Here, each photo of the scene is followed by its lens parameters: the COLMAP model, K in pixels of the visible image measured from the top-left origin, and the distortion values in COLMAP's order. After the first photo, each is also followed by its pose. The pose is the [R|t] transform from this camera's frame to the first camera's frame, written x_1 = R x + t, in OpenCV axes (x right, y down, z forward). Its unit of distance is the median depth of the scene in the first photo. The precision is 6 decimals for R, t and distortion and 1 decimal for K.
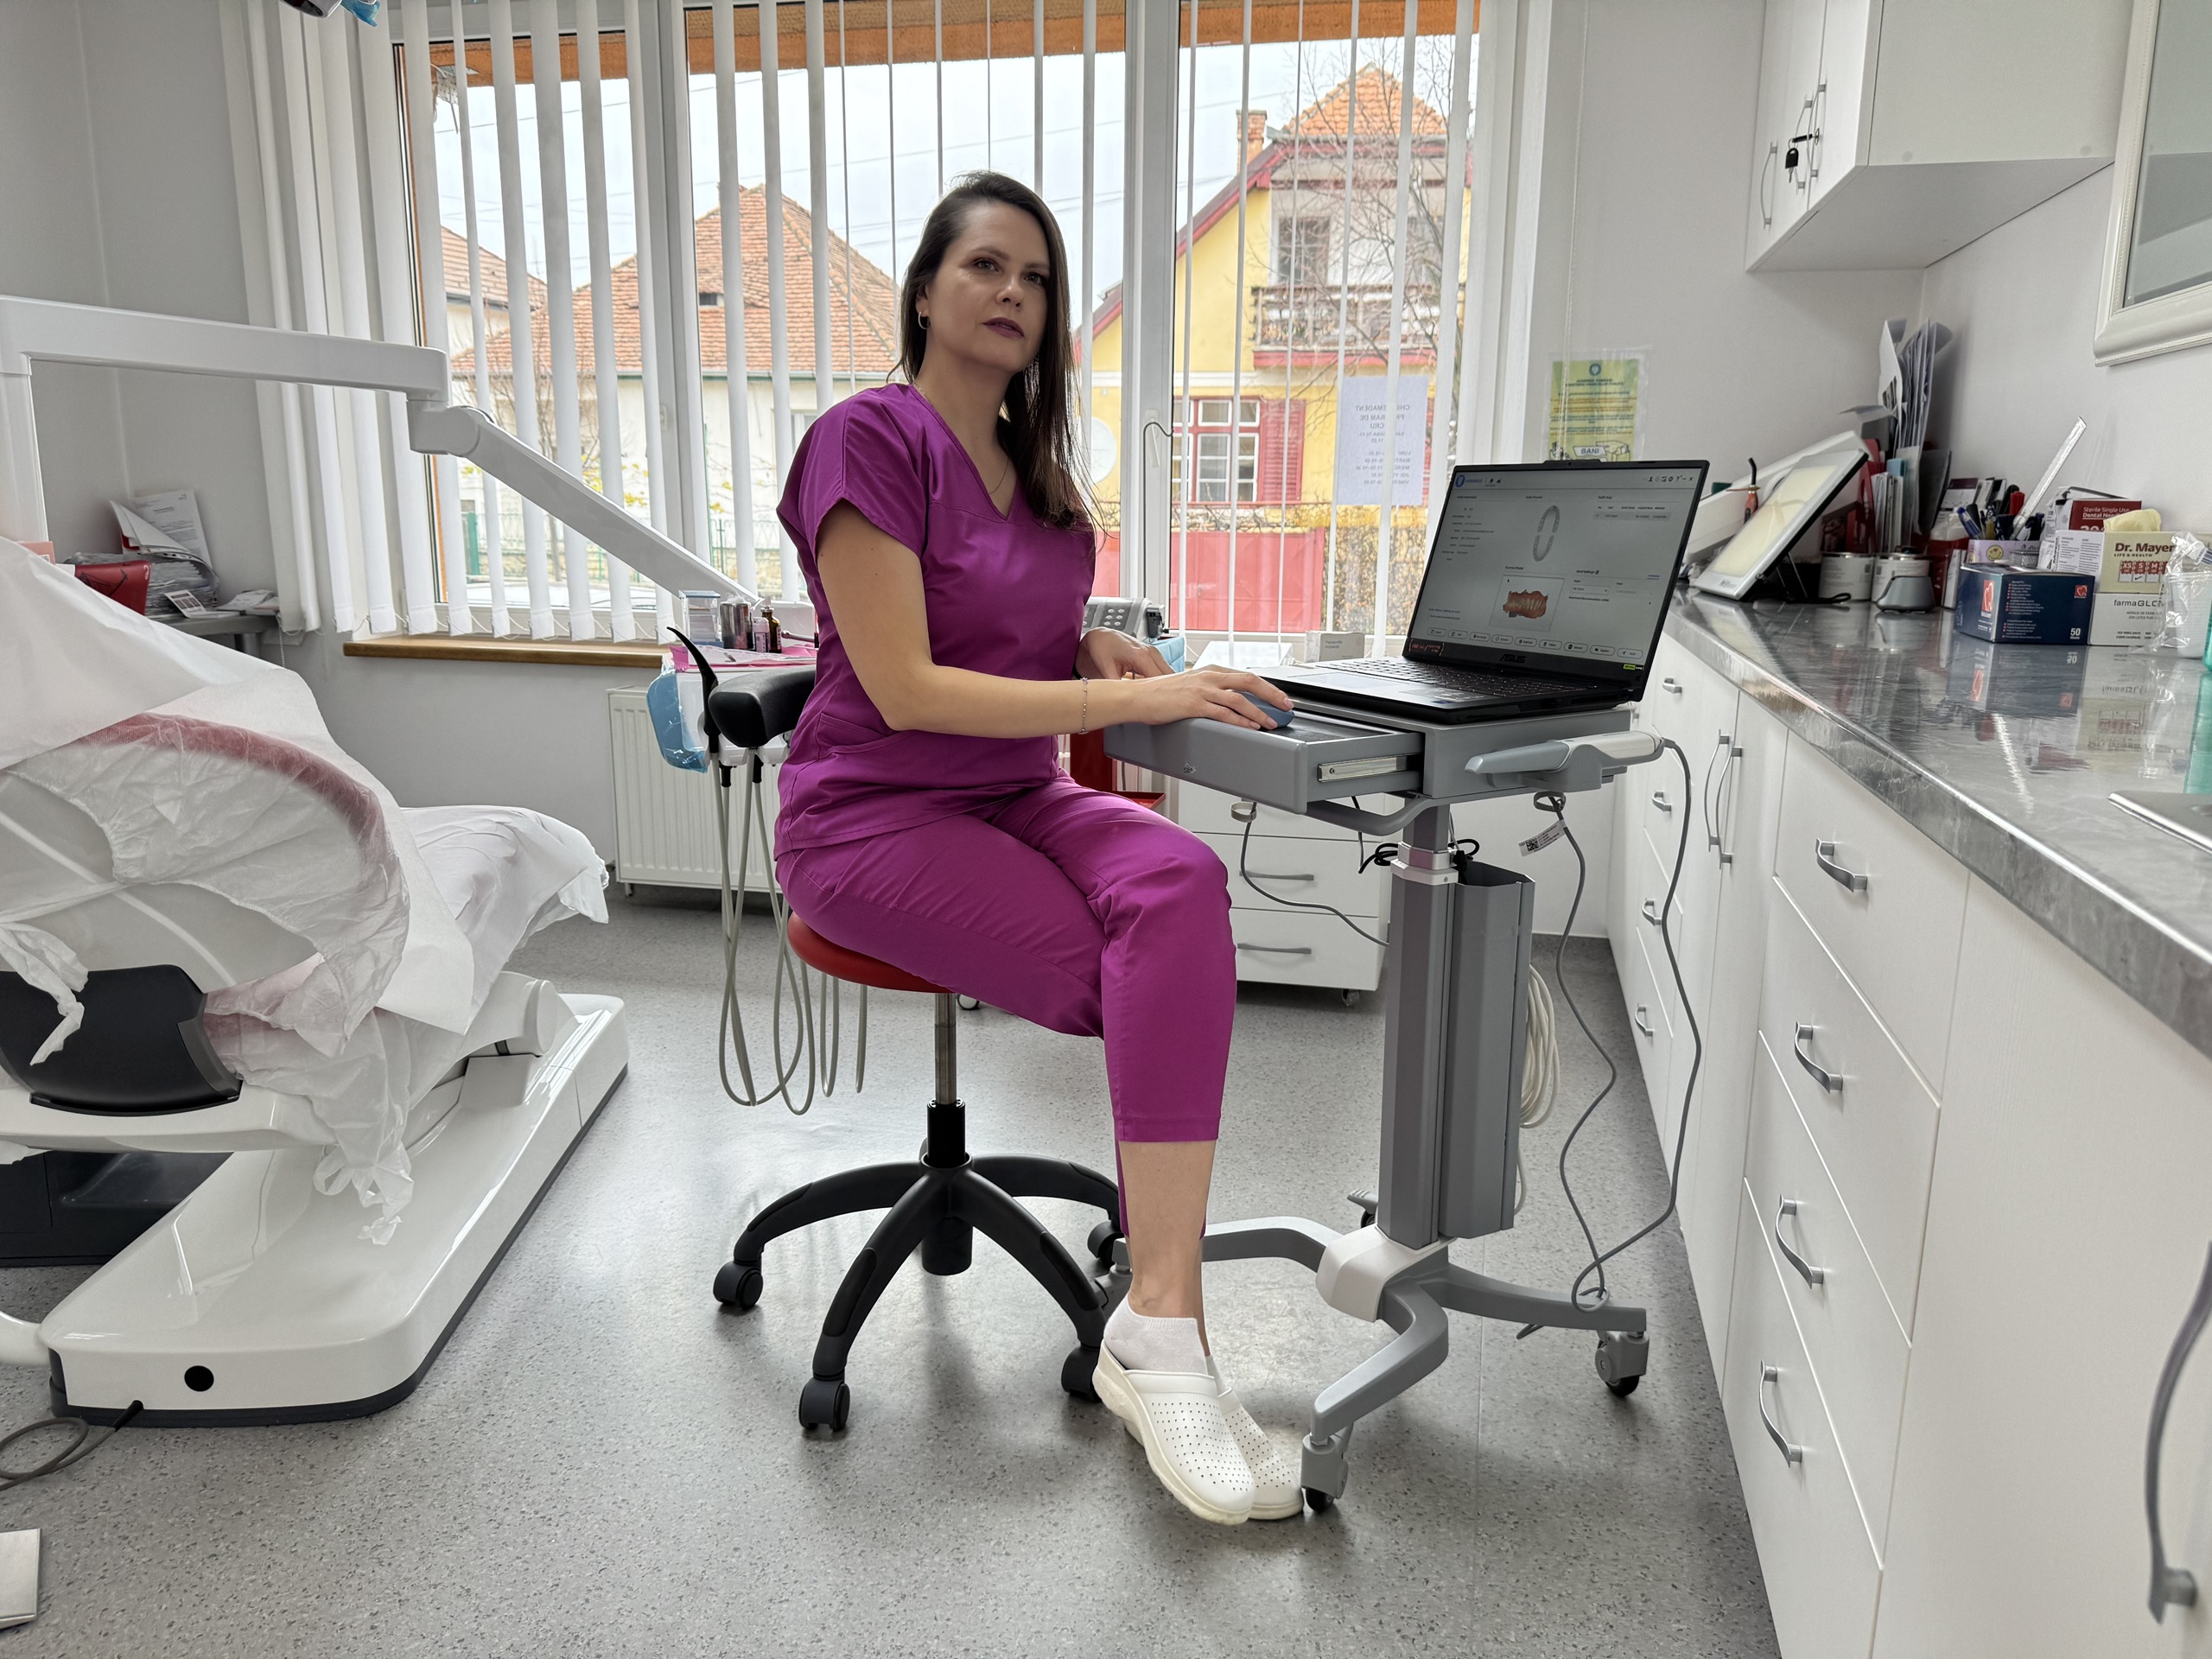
lens RADIAL K [[1569.7, 0, 1106.5], [0, 1569.7, 826.9], [0, 0, 1]] dist [0.040162, -0.057248]
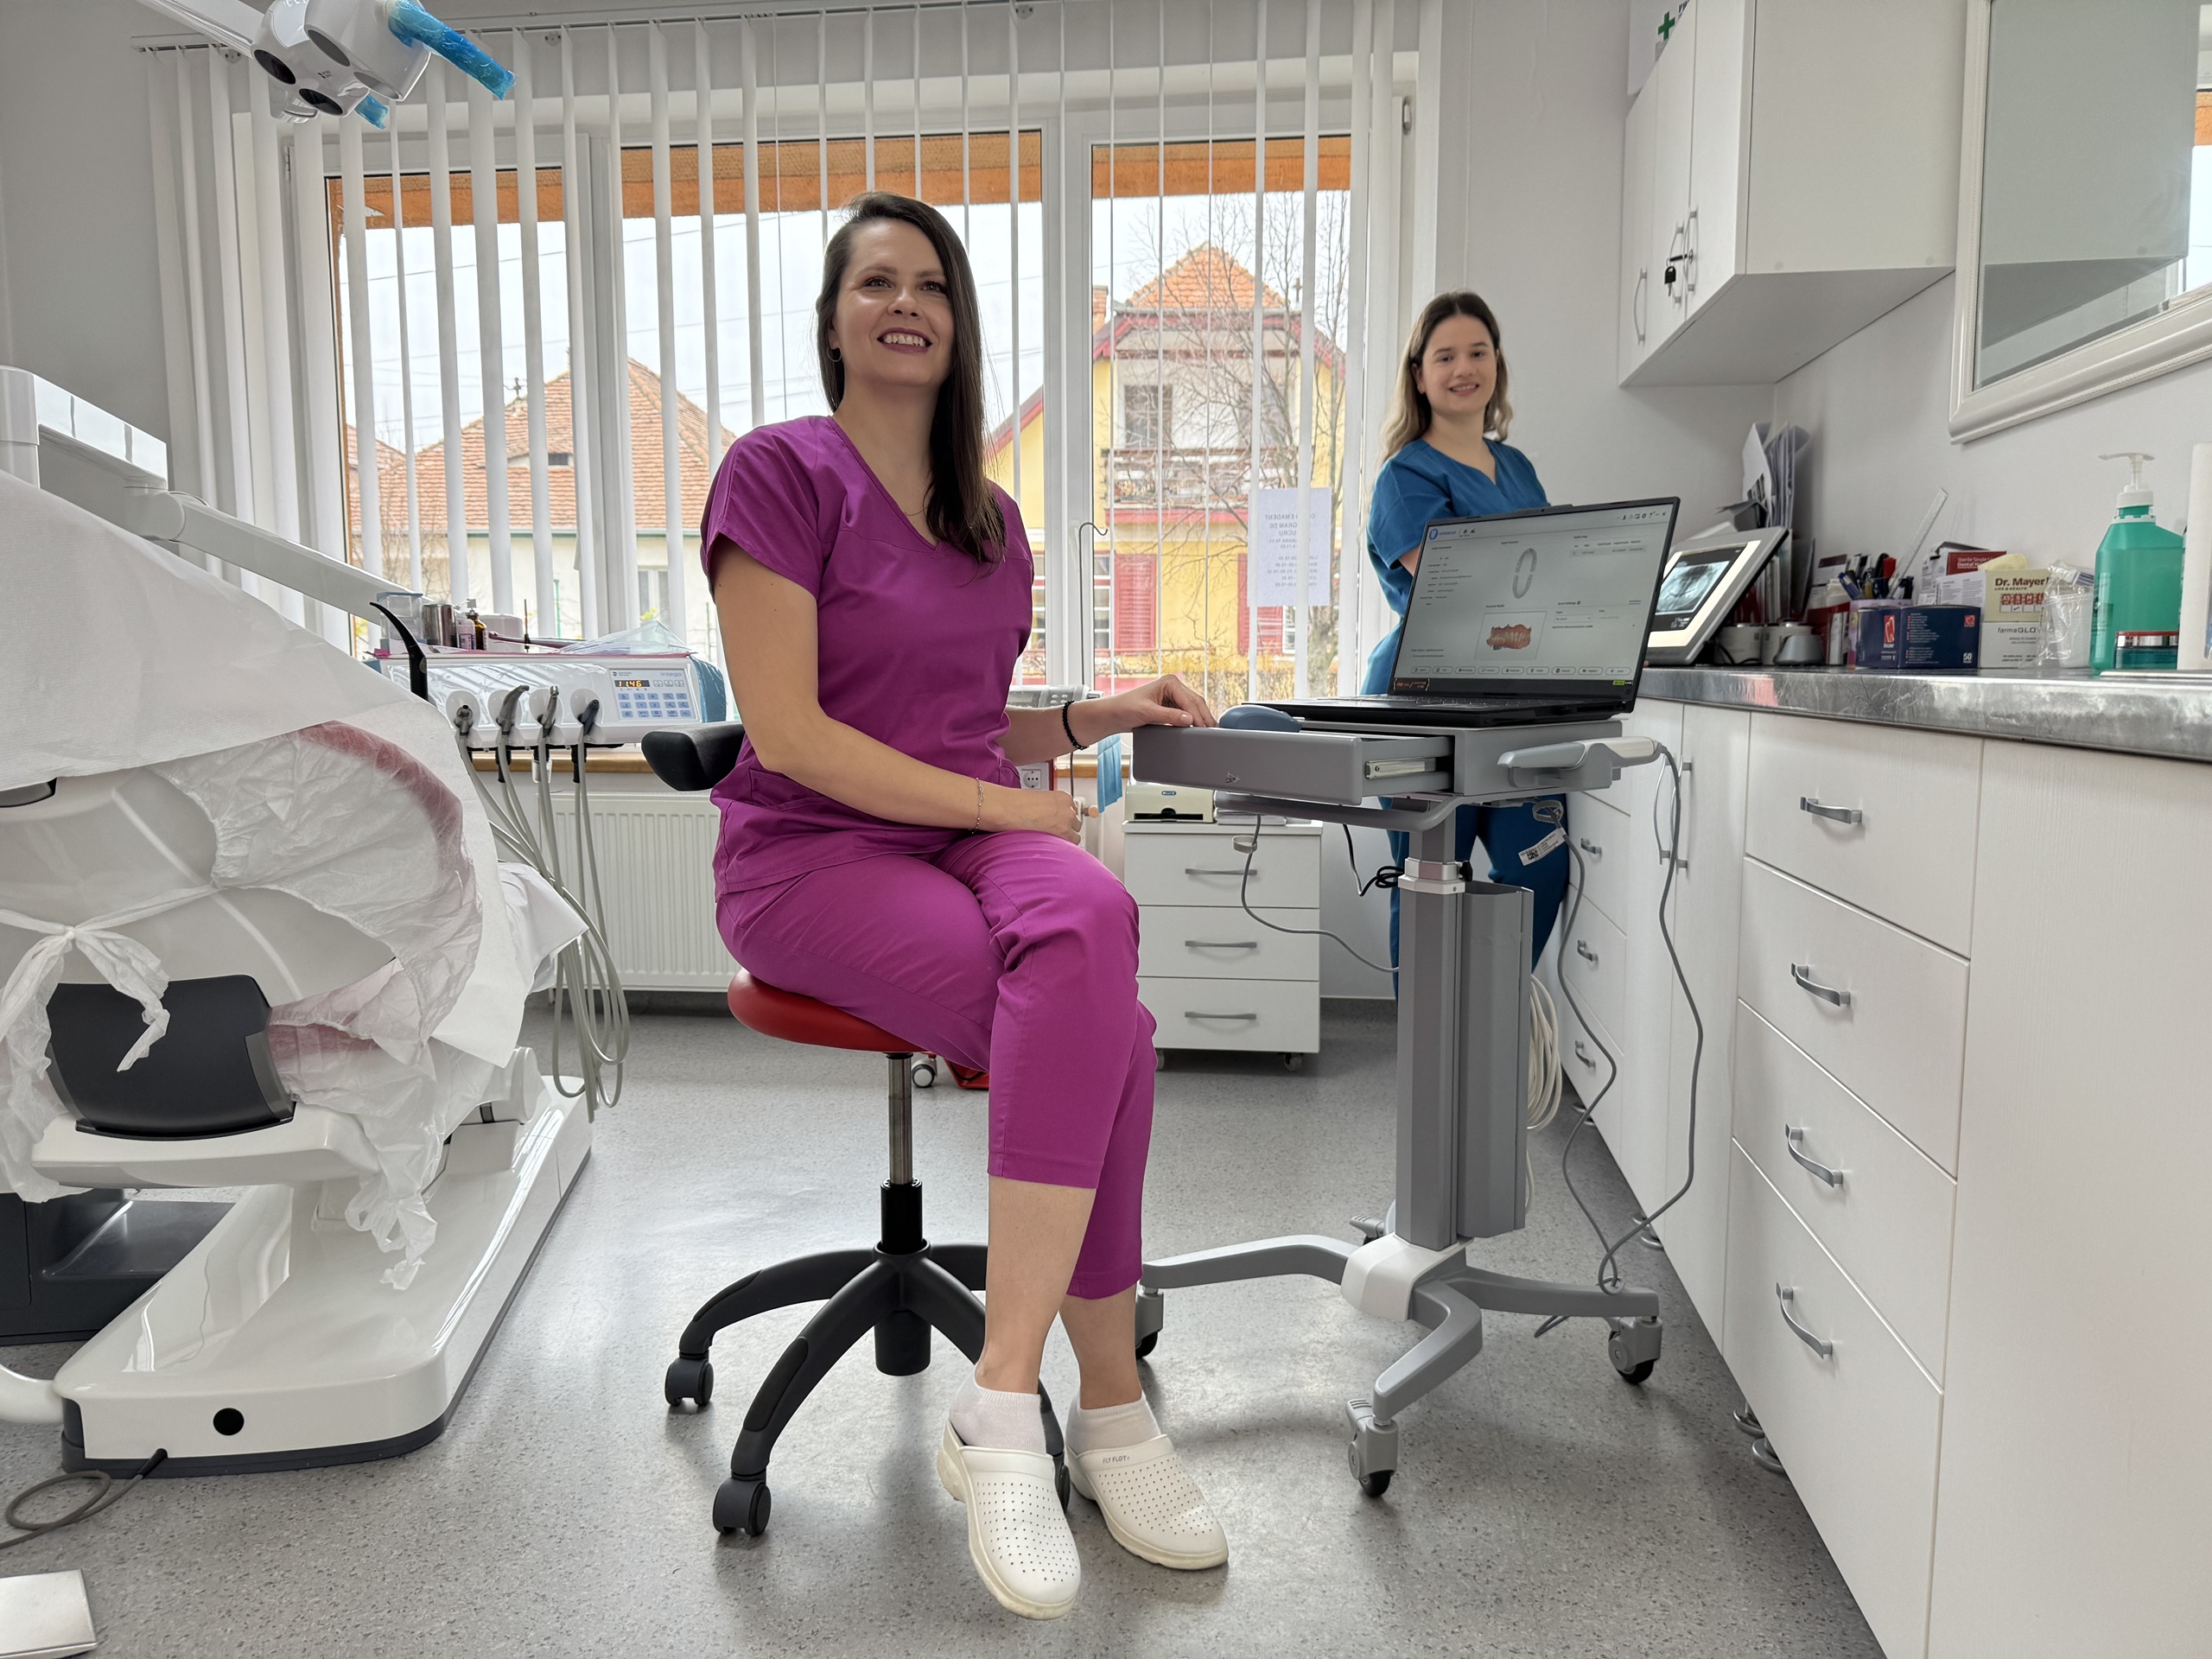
lens RADIAL K [[1569.7, 0, 1097.1], [0, 1569.7, 835.6], [0, 0, 1]] dist [0.040162, -0.057248]
pose [[0.995548, -0.020957, 0.091898, -0.098801], [0.029515, 0.995250, -0.092772, 0.077524], [-0.089517, 0.095071, 0.991437, -0.048772]]
